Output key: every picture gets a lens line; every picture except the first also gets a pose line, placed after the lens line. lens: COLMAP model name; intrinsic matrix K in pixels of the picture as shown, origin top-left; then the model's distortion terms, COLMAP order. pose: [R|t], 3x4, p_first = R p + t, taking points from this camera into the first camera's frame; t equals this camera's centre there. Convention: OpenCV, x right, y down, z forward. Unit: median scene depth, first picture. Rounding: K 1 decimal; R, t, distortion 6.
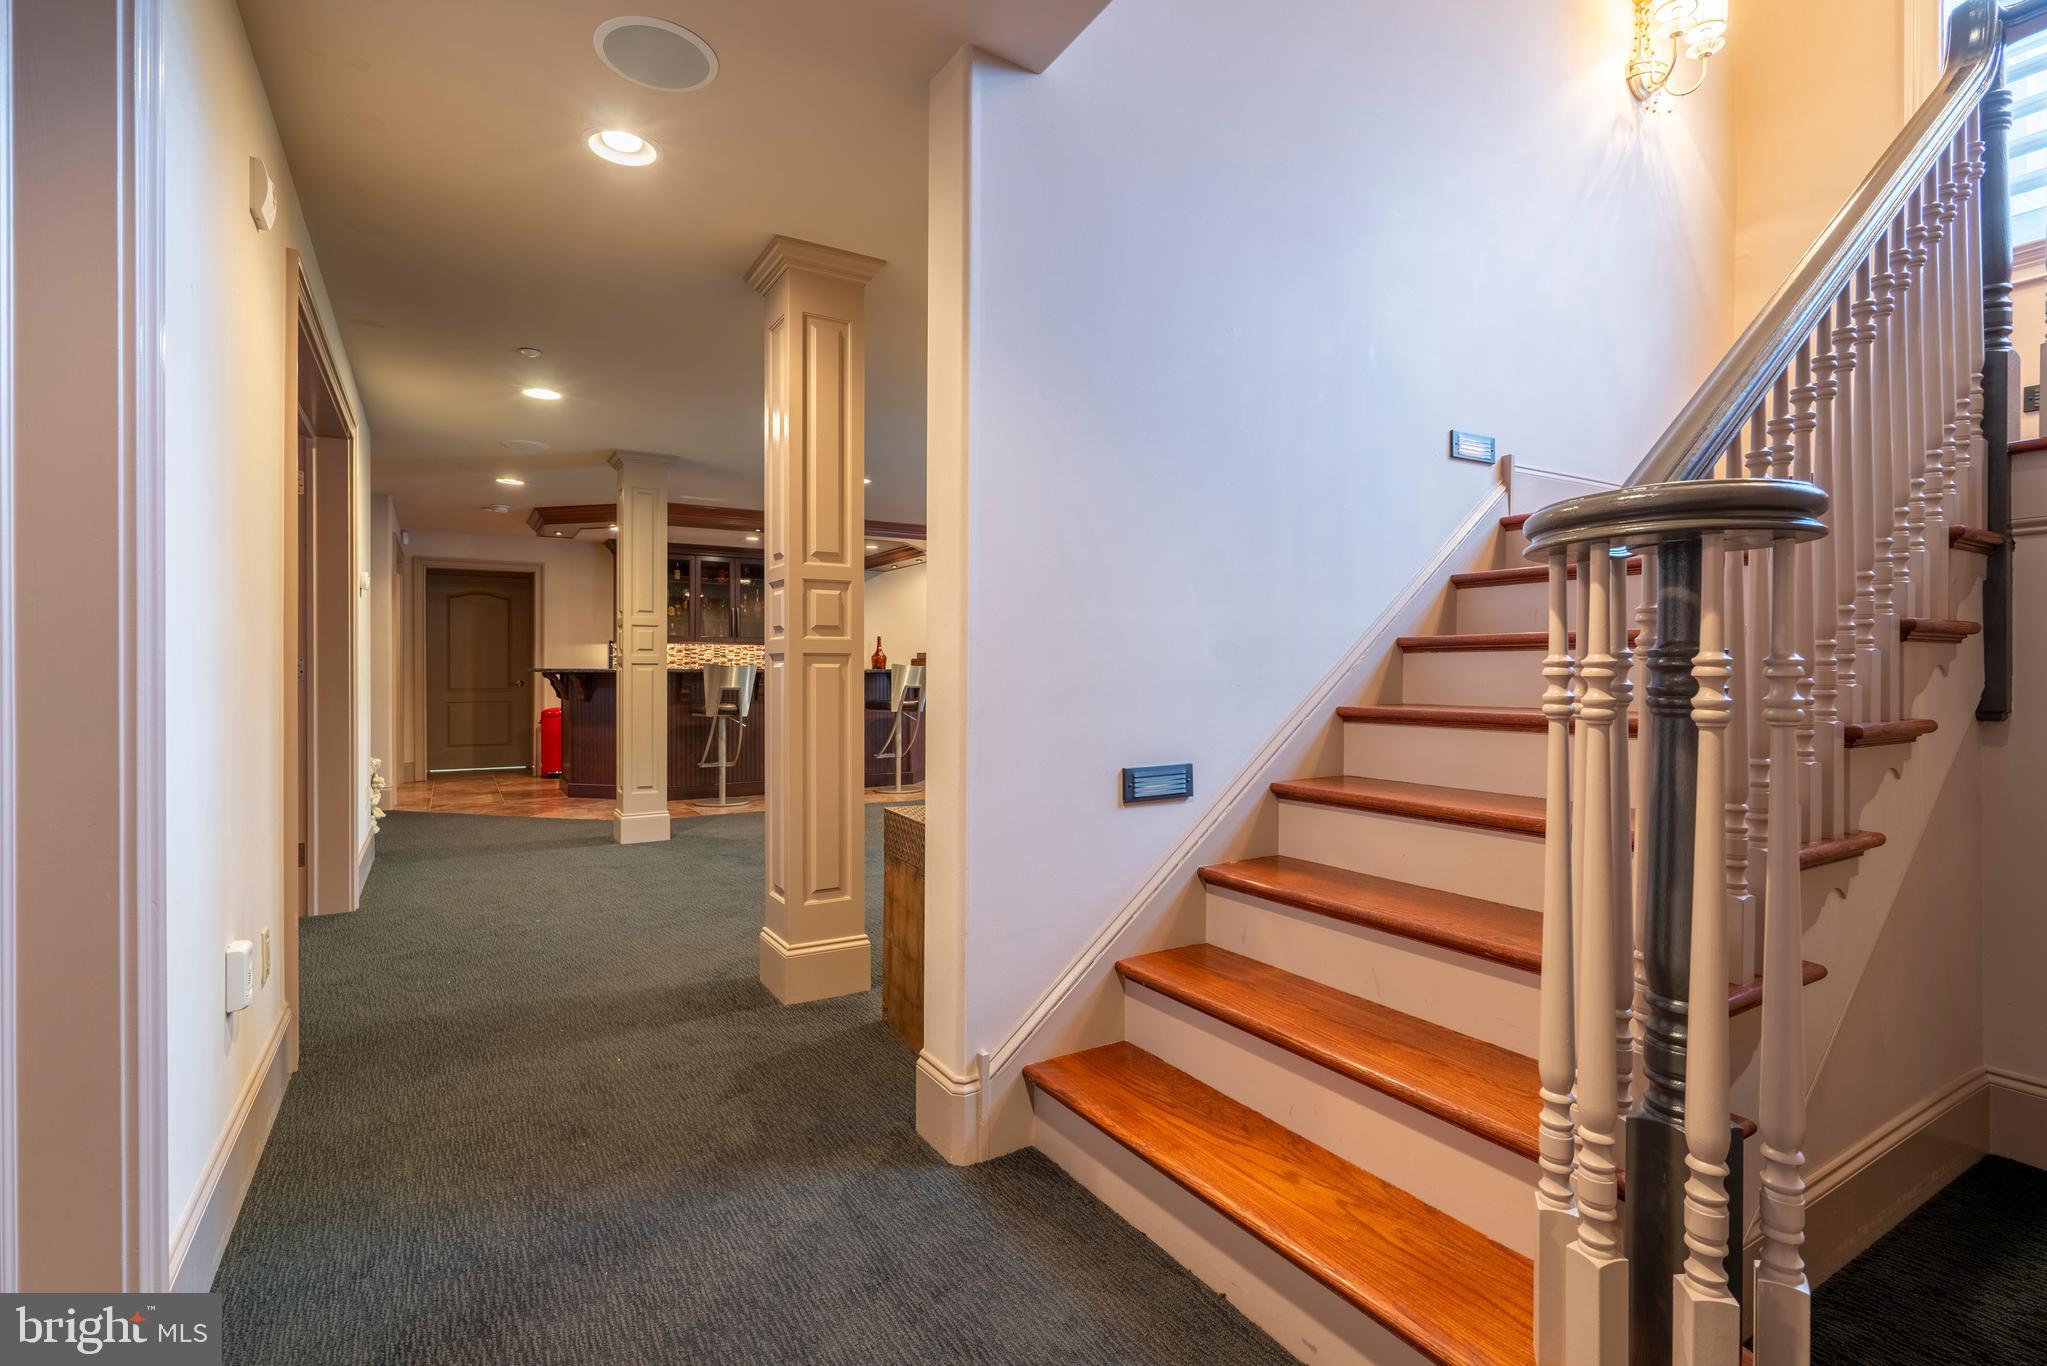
lens RADIAL K [[957.3, 0, 1013.9], [0, 957.3, 679.7], [0, 0, 1]] dist [-0.008145, 0.003850]
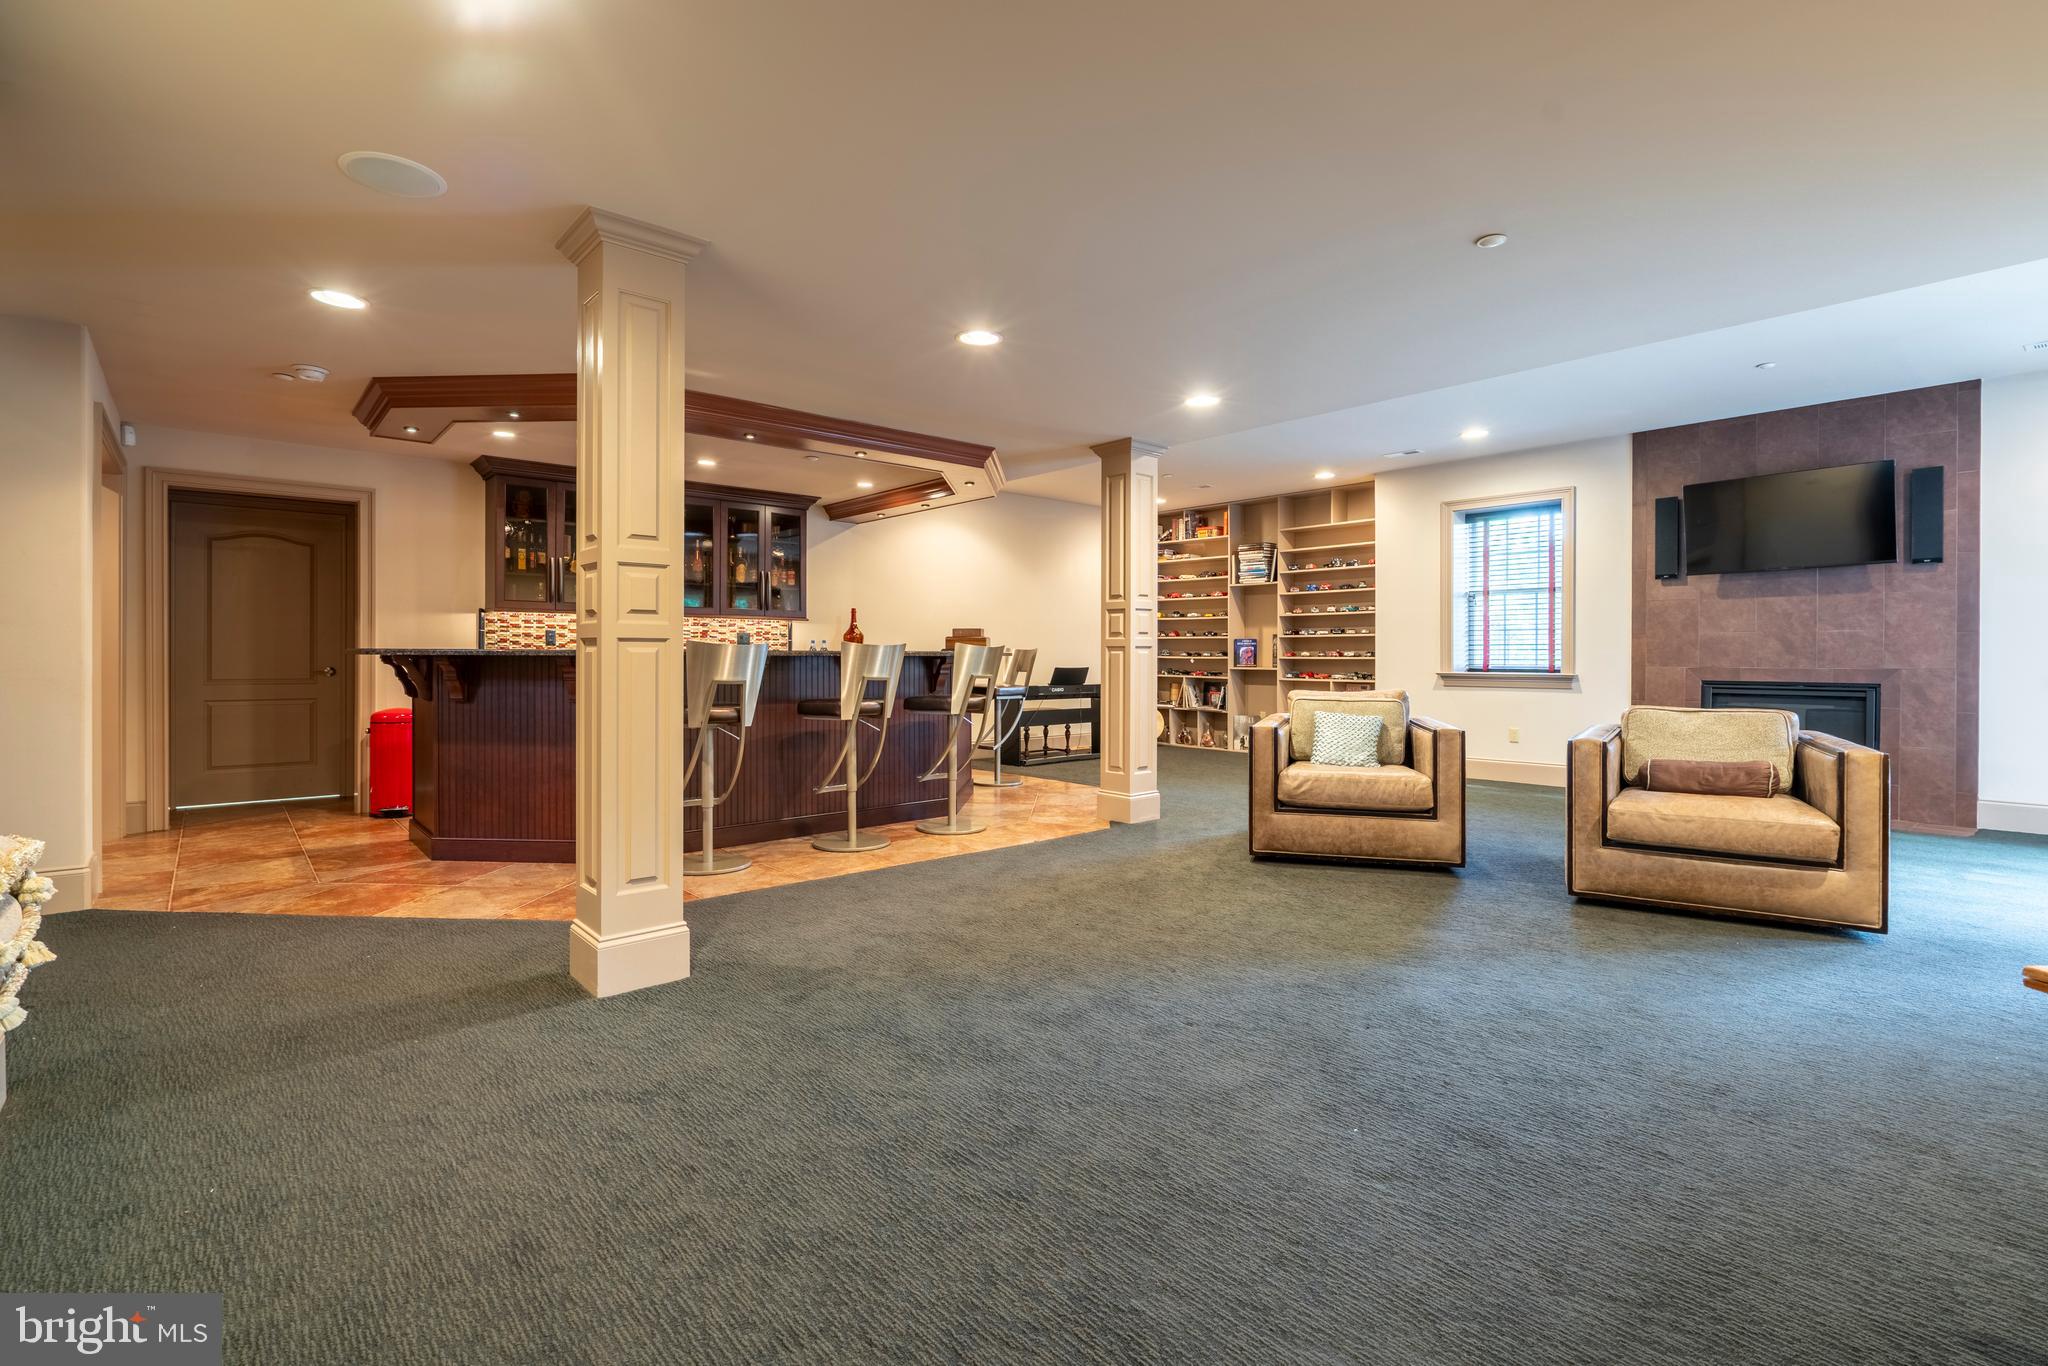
lens RADIAL K [[957.7, 0, 1033.6], [0, 957.7, 662.1], [0, 0, 1]] dist [-0.008145, 0.003850]
pose [[0.984382, 0.000430, 0.176046, -0.189131], [-0.000429, 1.000000, -0.000044, -0.003238], [-0.176046, -0.000032, 0.984382, 0.321870]]
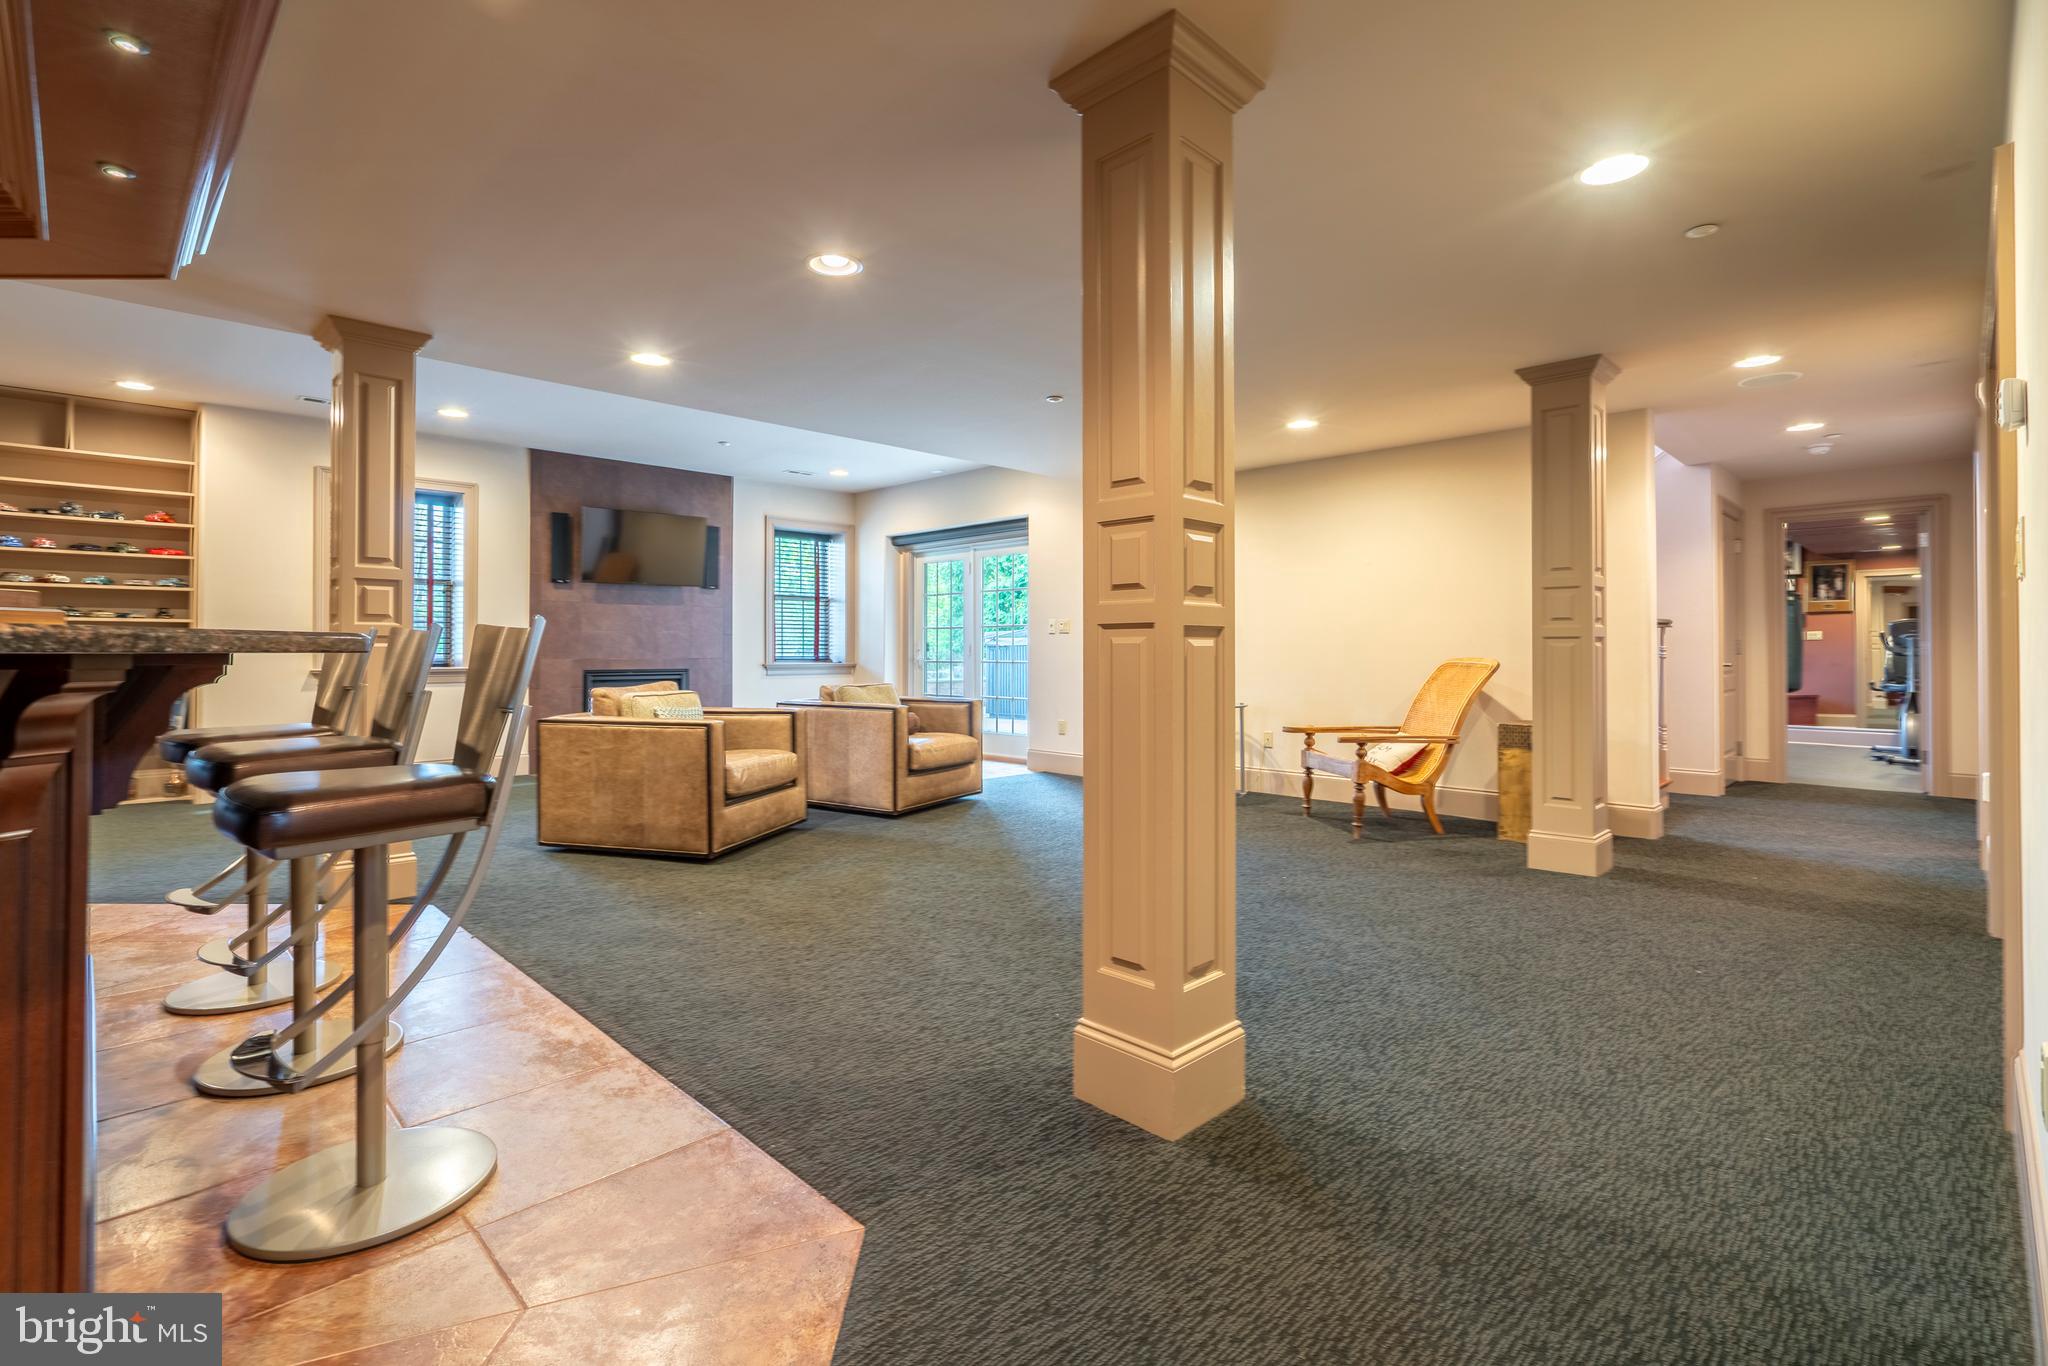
lens RADIAL K [[957.7, 0, 1010.0], [0, 957.7, 645.7], [0, 0, 1]] dist [-0.008145, 0.003850]
pose [[-0.244447, 0.003544, 0.969656, -0.529112], [0.006128, 0.999979, -0.002110, -0.007778], [-0.969643, 0.005426, -0.244463, 0.819871]]
